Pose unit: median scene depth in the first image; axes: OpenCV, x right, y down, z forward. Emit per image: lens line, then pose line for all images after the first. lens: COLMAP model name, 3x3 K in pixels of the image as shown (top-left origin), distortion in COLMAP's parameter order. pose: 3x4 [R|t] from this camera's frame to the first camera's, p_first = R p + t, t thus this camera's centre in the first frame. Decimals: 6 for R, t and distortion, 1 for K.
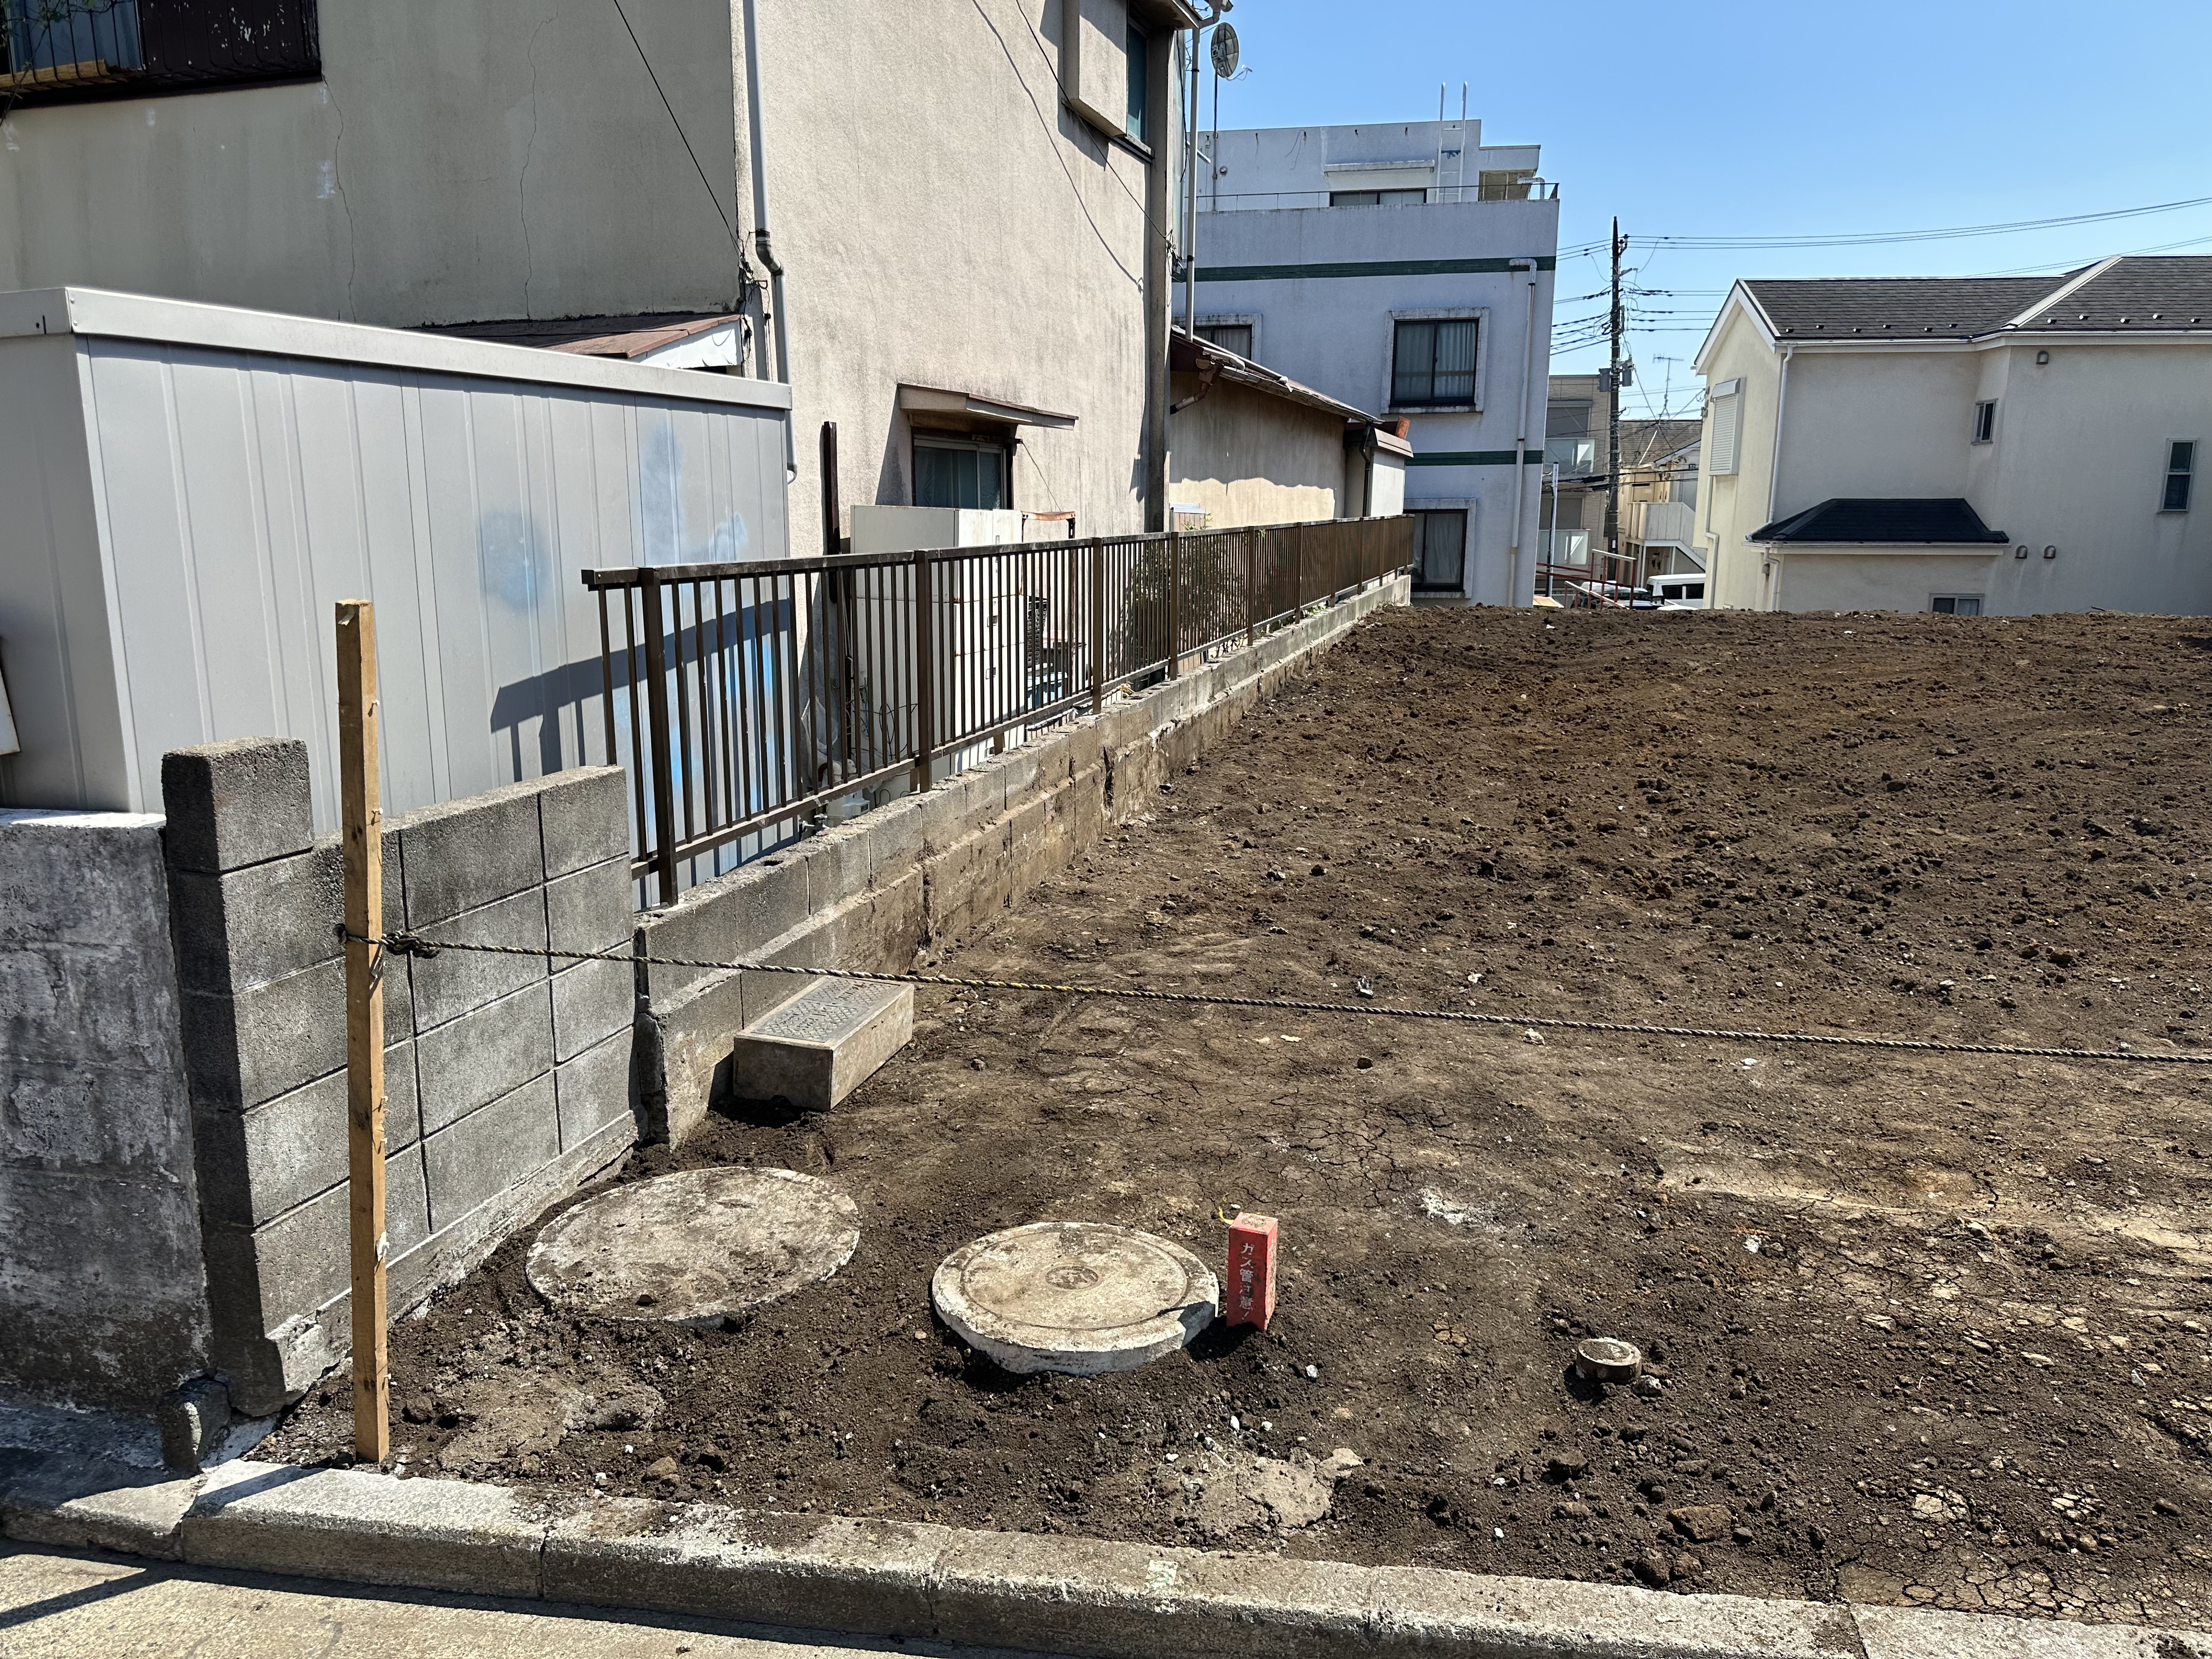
lens RADIAL K [[1538.8, 0, 1106.0], [0, 1538.8, 829.5], [0, 0, 1]] dist [-0.001536, -0.034343]
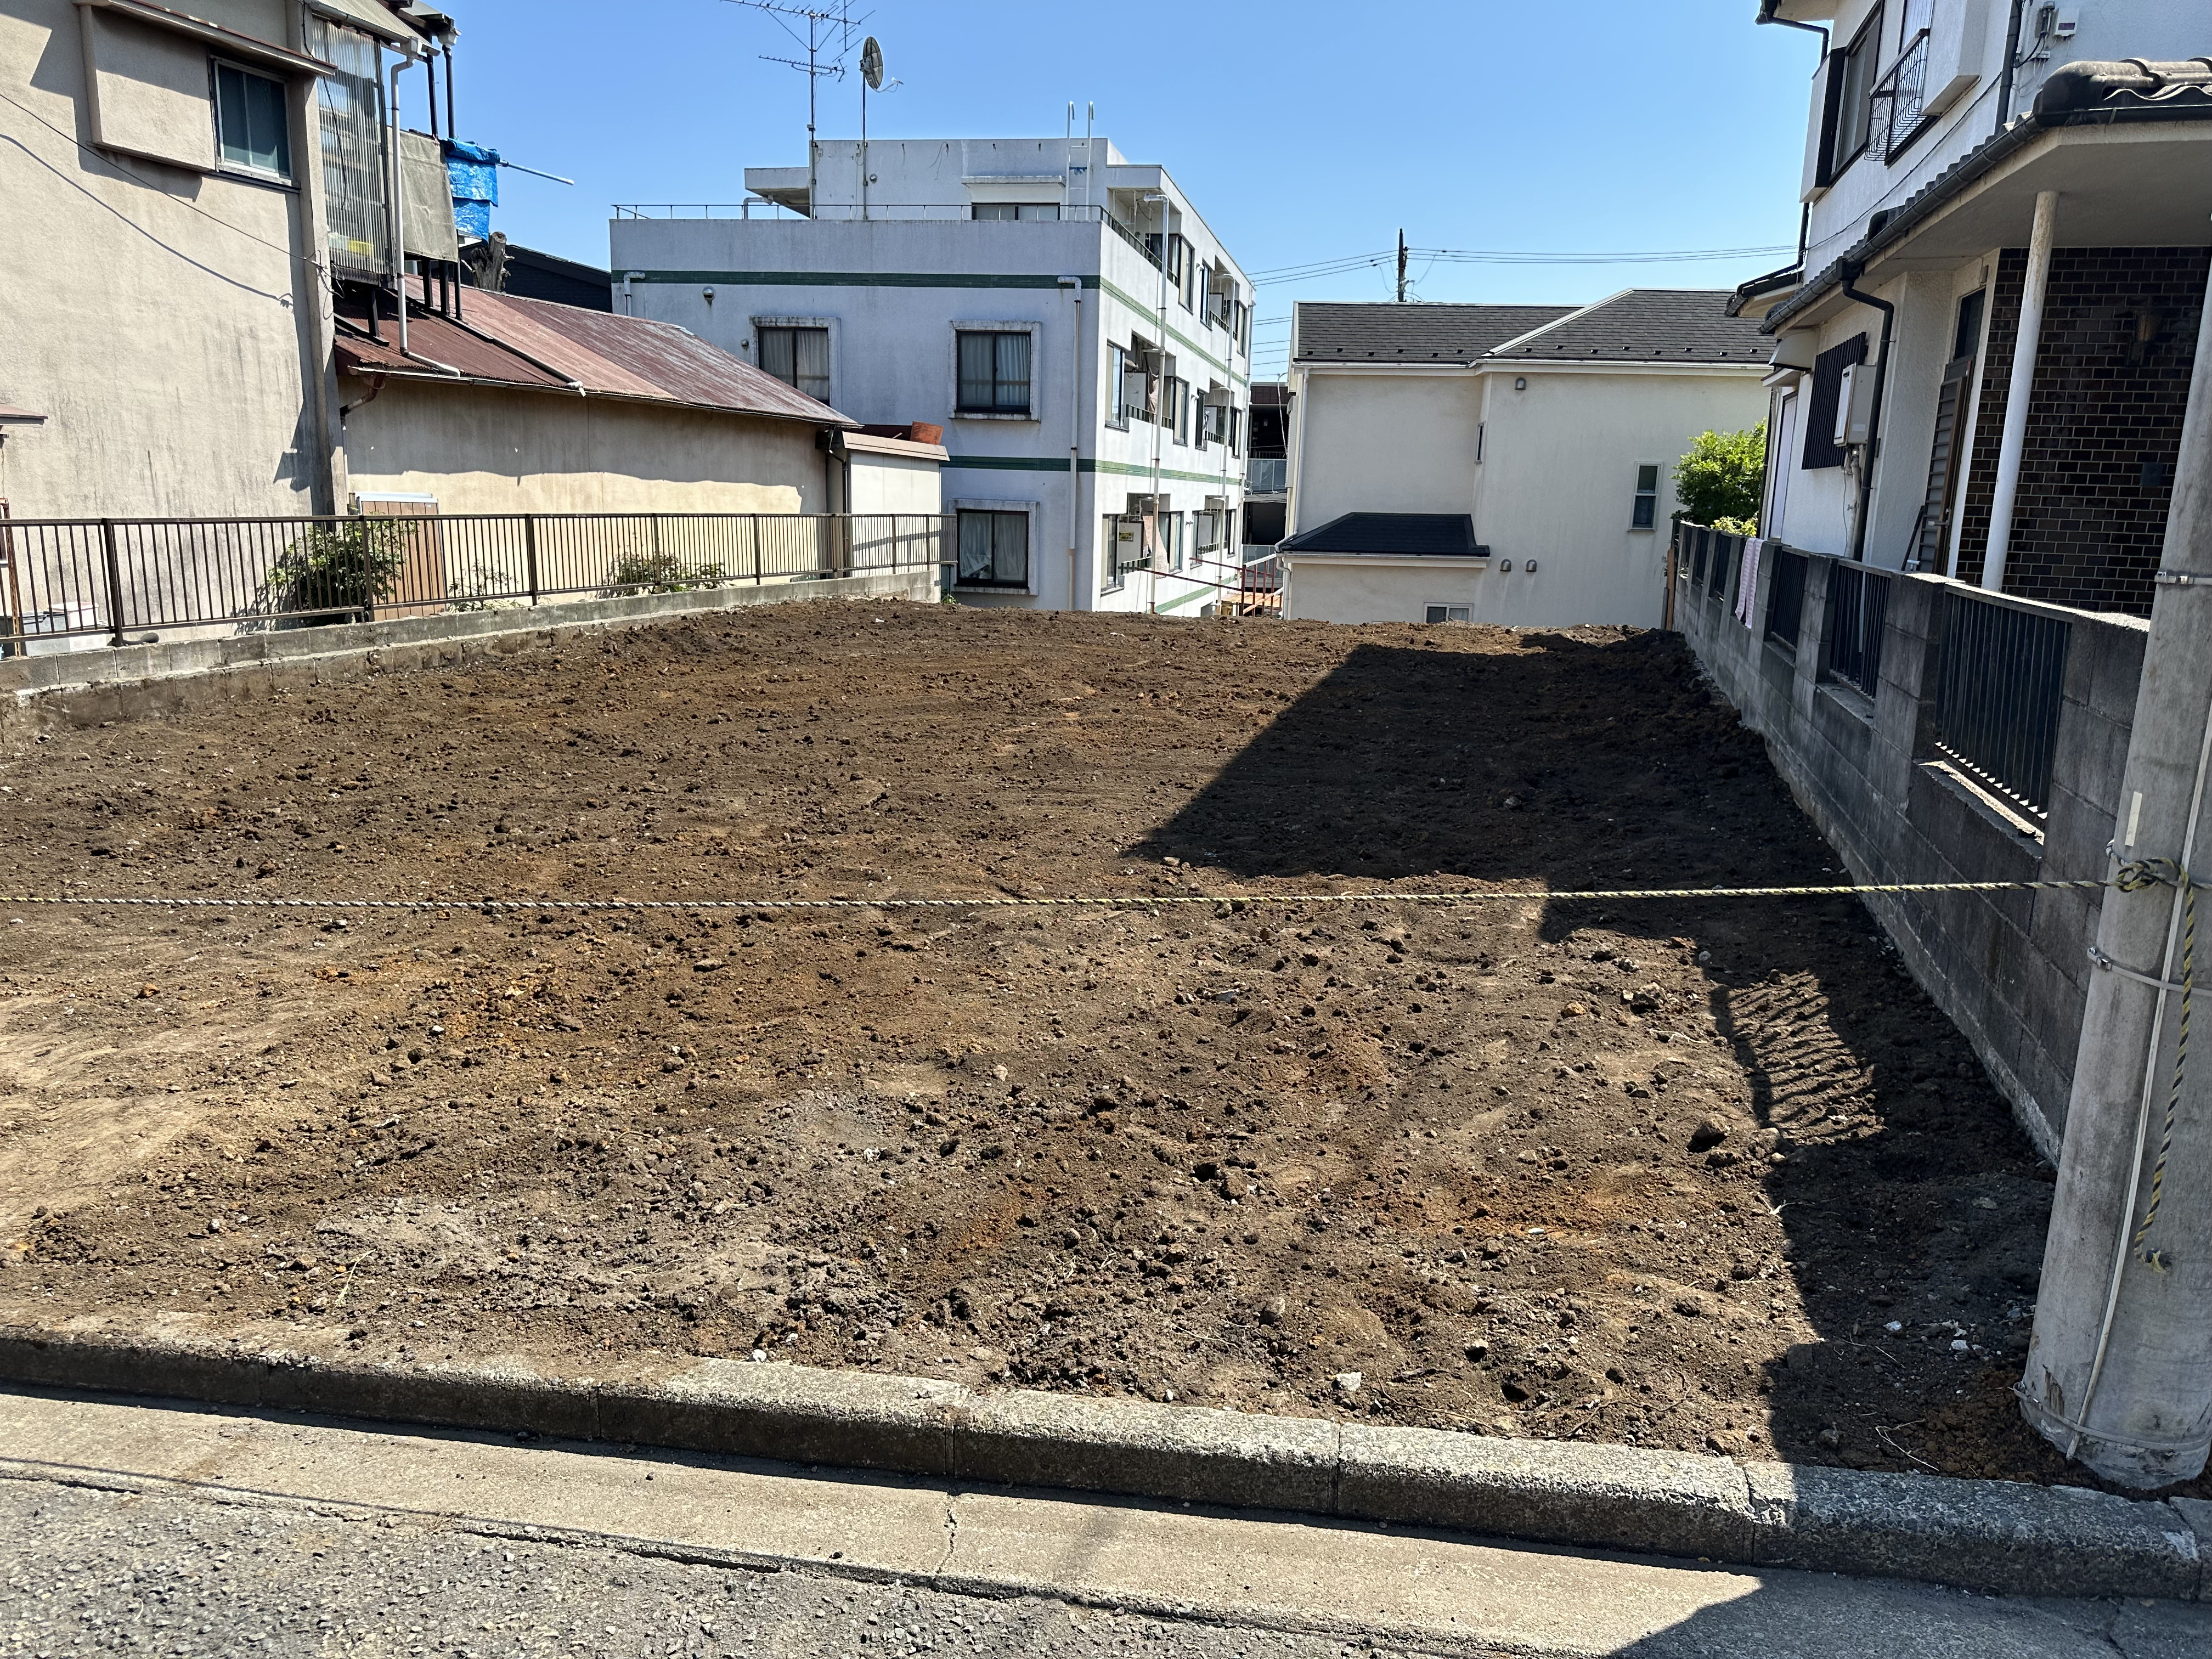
lens RADIAL K [[1557.9, 0, 1106.0], [0, 1557.9, 829.5], [0, 0, 1]] dist [0.036970, -0.047570]
pose [[0.999114, 0.024774, 0.034014, 0.274088], [-0.024786, 0.999693, -0.000073, 0.011332], [-0.034006, -0.000770, 0.999421, -0.086986]]
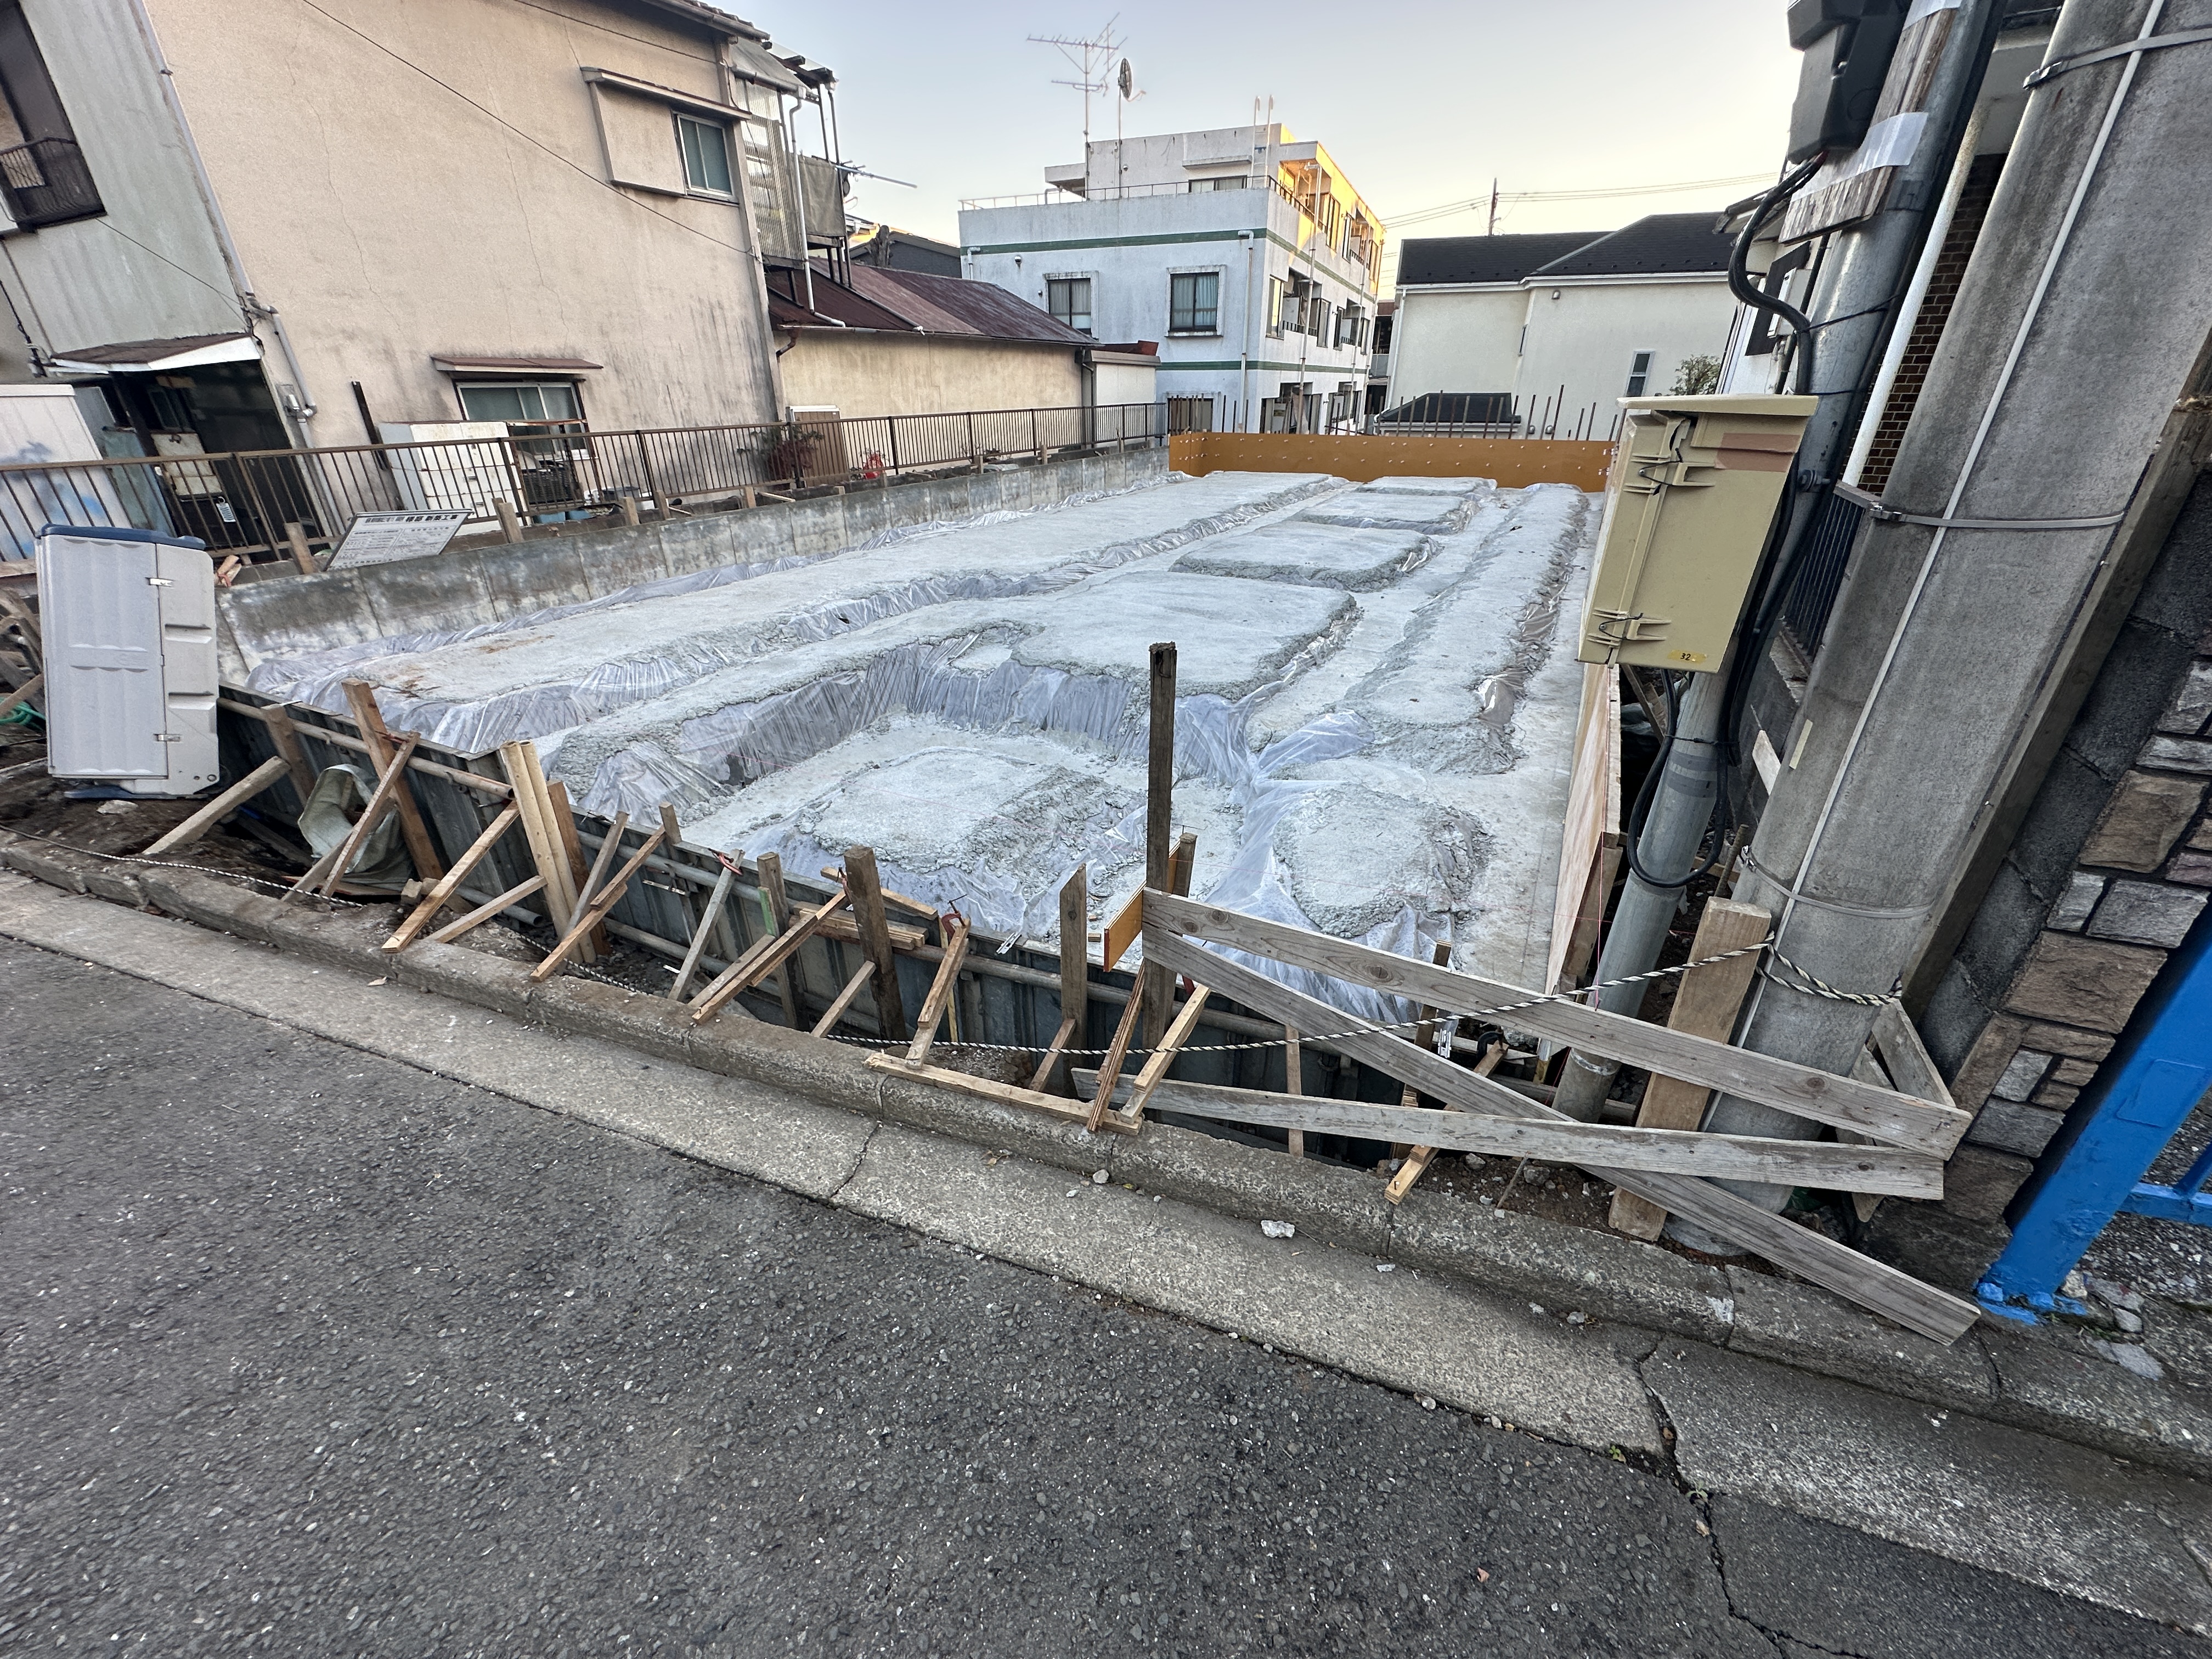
lens RADIAL K [[868.1, 0, 1106.0], [0, 868.1, 829.5], [0, 0, 1]] dist [-0.000730, -0.000188]
pose [[0.987965, 0.064479, -0.140595, 0.301099], [-0.025723, 0.964801, 0.261719, 0.002928], [0.152521, -0.254953, 0.954849, -0.058497]]
